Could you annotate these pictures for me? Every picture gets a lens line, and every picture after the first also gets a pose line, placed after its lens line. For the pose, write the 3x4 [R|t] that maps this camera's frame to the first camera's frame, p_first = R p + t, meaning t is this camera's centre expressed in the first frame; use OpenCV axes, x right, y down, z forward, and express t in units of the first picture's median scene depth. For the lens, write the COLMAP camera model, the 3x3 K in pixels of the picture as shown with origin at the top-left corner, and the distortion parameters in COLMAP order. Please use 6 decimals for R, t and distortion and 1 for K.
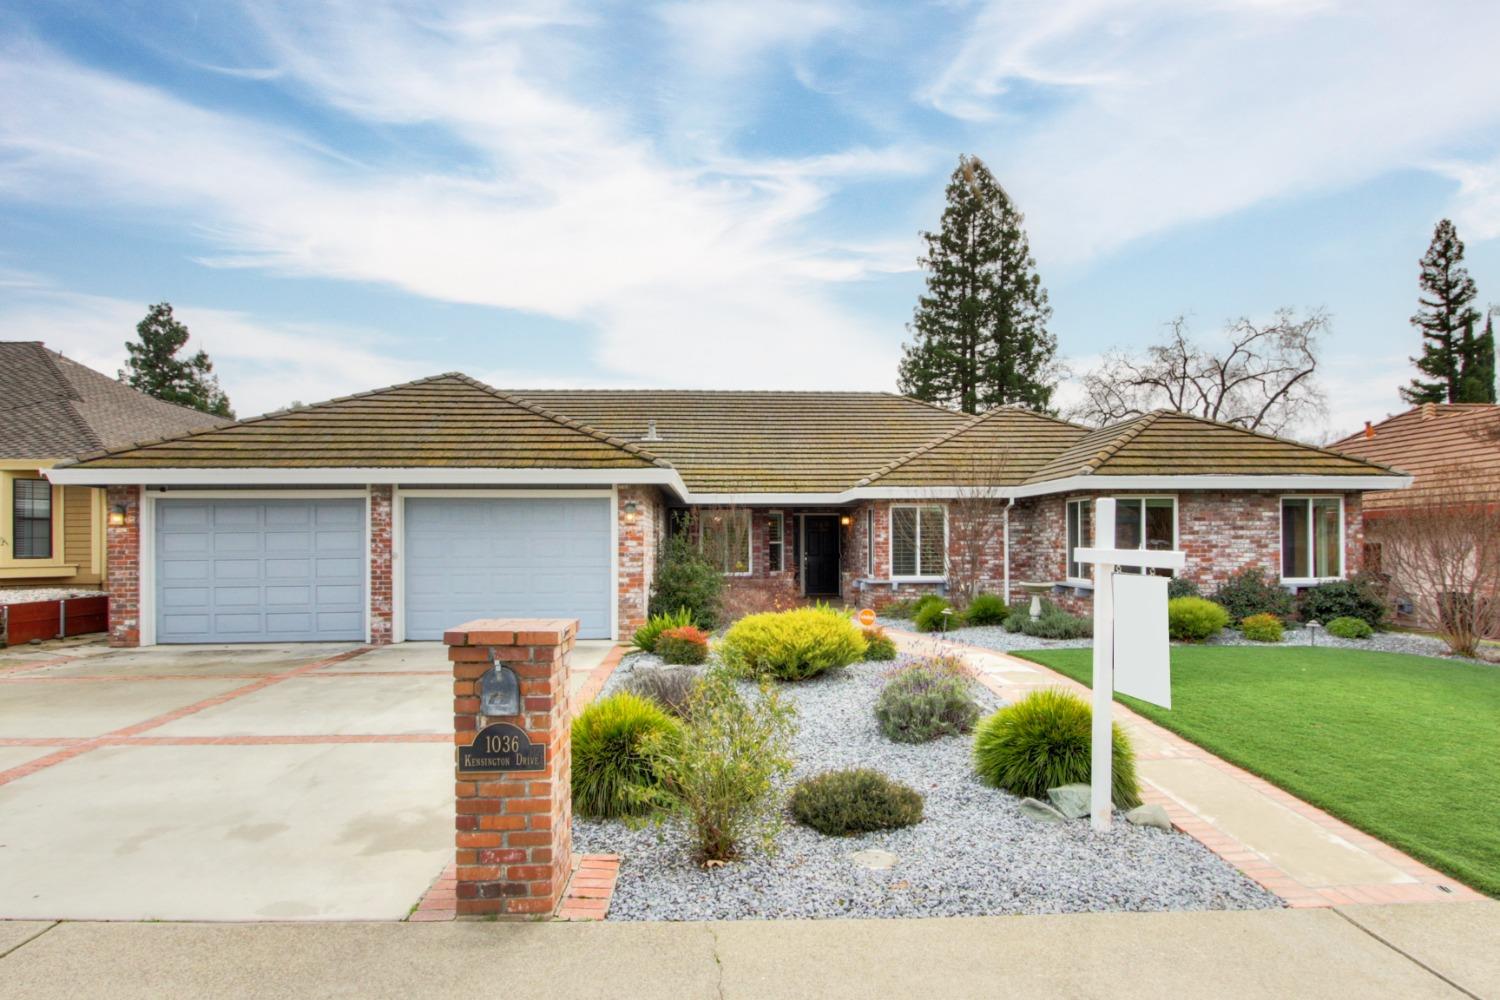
lens RADIAL K [[890.8, 0, 796.8], [0, 890.8, 535.4], [0, 0, 1]] dist [-0.019912, 0.005432]
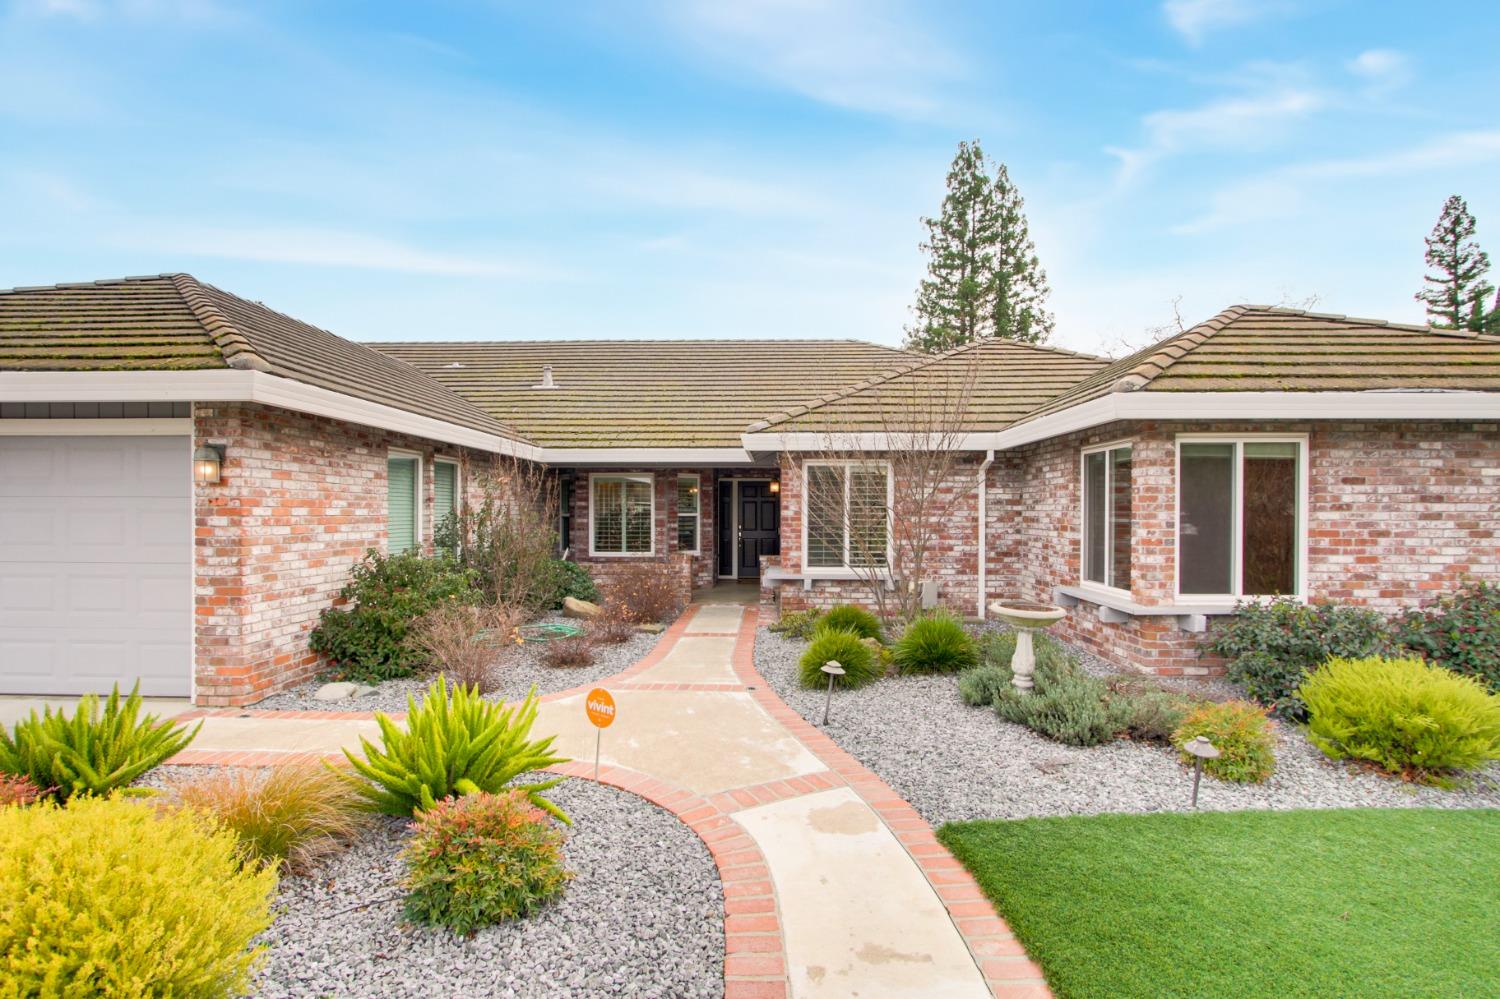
lens RADIAL K [[705.1, 0, 760.3], [0, 705.1, 515.4], [0, 0, 1]] dist [-0.014816, 0.001768]
pose [[0.994407, 0.008198, -0.105294, 0.138069], [-0.006520, 0.999846, 0.016272, -0.002402], [0.105411, -0.015495, 0.994308, 0.504717]]
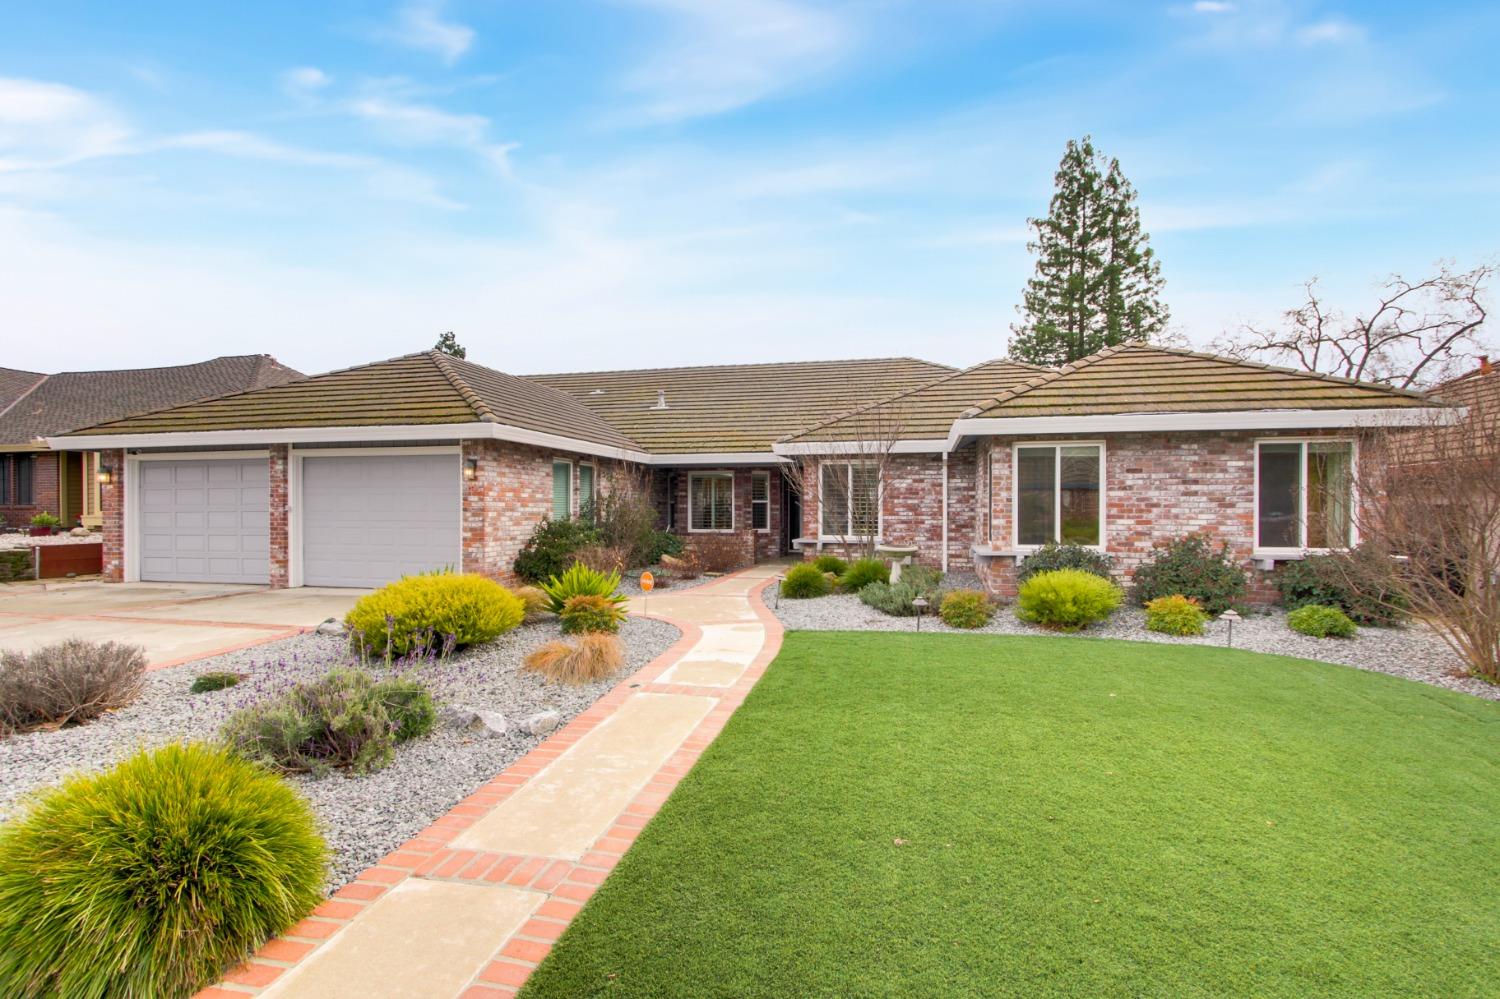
lens RADIAL K [[705.1, 0, 756.0], [0, 705.1, 512.9], [0, 0, 1]] dist [-0.014816, 0.001768]
pose [[0.953626, 0.008109, -0.300883, 0.289988], [-0.002690, 0.999827, 0.018421, 0.007773], [0.300981, -0.016757, 0.953483, 0.269245]]
